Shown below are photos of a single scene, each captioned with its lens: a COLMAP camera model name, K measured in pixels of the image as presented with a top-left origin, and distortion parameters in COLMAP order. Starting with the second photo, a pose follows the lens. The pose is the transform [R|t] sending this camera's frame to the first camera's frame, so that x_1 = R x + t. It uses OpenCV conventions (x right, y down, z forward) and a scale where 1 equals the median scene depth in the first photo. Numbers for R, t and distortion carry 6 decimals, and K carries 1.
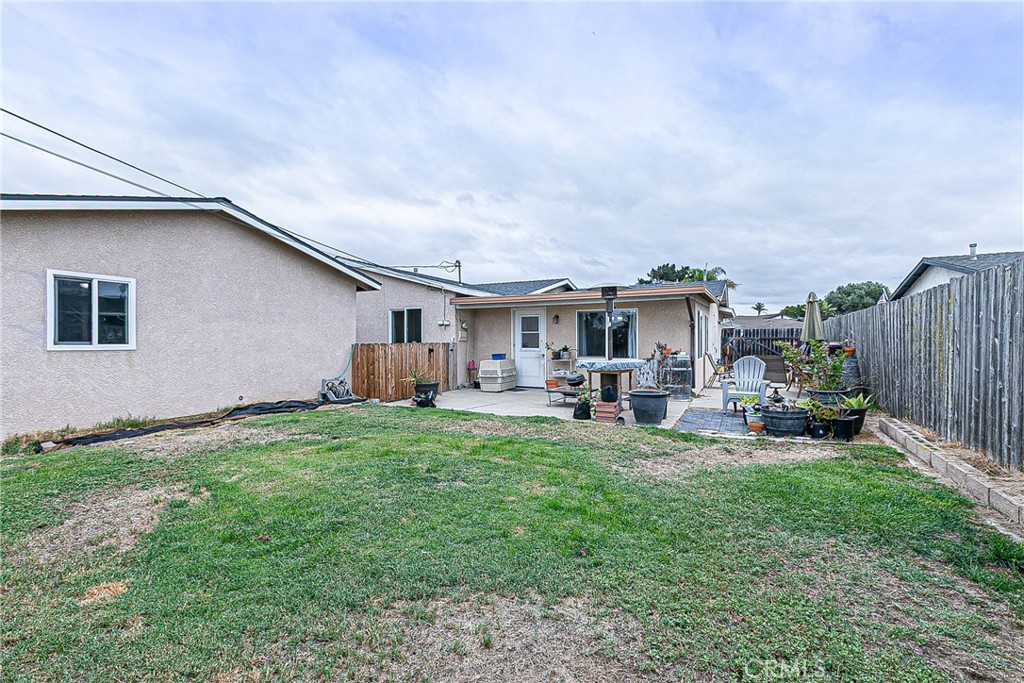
lens RADIAL K [[471.1, 0, 515.9], [0, 471.1, 342.3], [0, 0, 1]] dist [-0.001828, 0.000568]
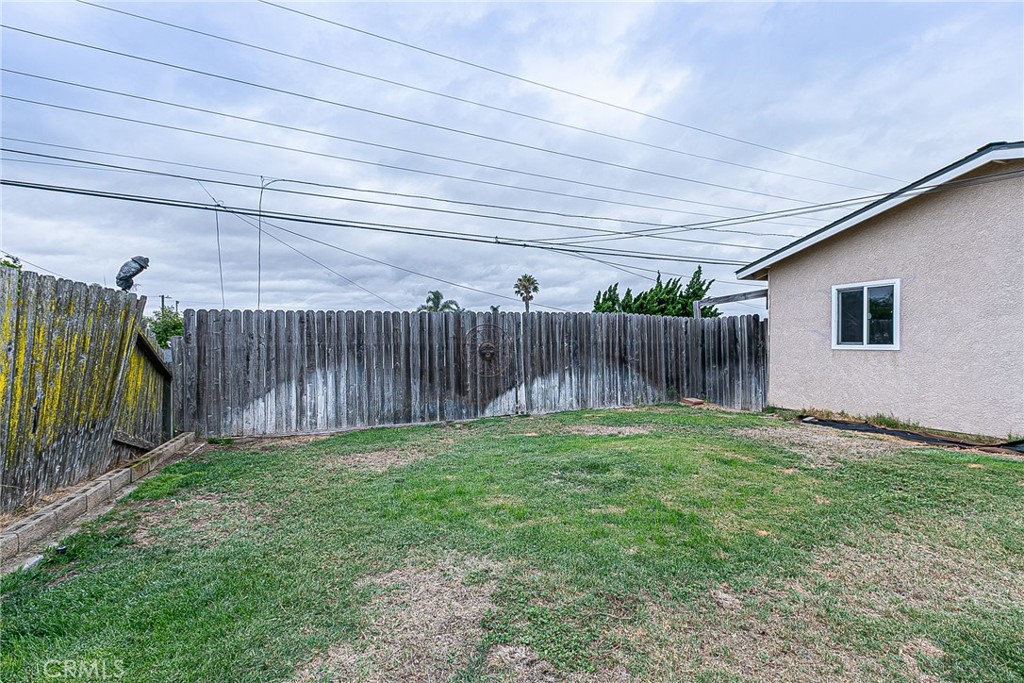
lens RADIAL K [[471.1, 0, 518.7], [0, 471.1, 343.7], [0, 0, 1]] dist [-0.001828, 0.000568]
pose [[-0.675022, -0.000590, -0.737797, 0.492575], [-0.001115, 0.999999, 0.000221, 0.003132], [0.737797, 0.000972, -0.675022, 1.144490]]
